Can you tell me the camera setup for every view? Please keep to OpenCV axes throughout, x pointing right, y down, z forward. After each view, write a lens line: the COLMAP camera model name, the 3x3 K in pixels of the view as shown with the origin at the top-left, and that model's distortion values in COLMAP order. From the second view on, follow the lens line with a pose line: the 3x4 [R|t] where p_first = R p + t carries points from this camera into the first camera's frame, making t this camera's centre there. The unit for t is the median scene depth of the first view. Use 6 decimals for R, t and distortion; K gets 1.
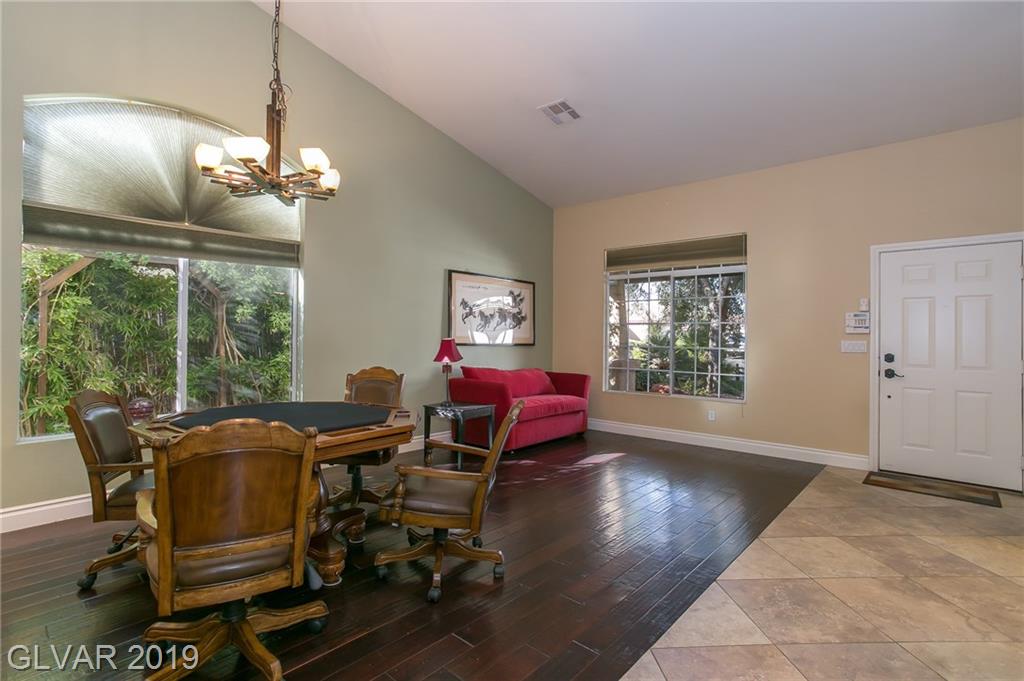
lens RADIAL K [[495.8, 0, 518.4], [0, 495.8, 333.8], [0, 0, 1]] dist [-0.033285, 0.014663]
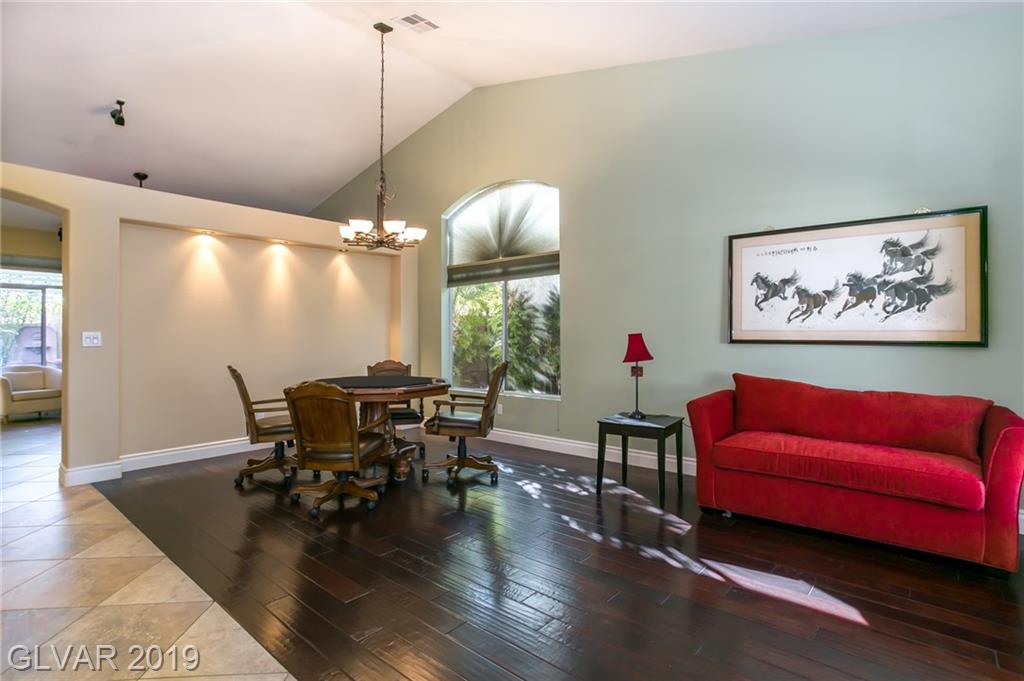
lens RADIAL K [[495.8, 0, 487.6], [0, 495.8, 332.0], [0, 0, 1]] dist [-0.033285, 0.014663]
pose [[-0.004440, -0.014946, -0.999878, 0.718295], [0.008558, 0.999851, -0.014984, 0.019649], [0.999954, -0.008624, -0.004312, 0.836993]]
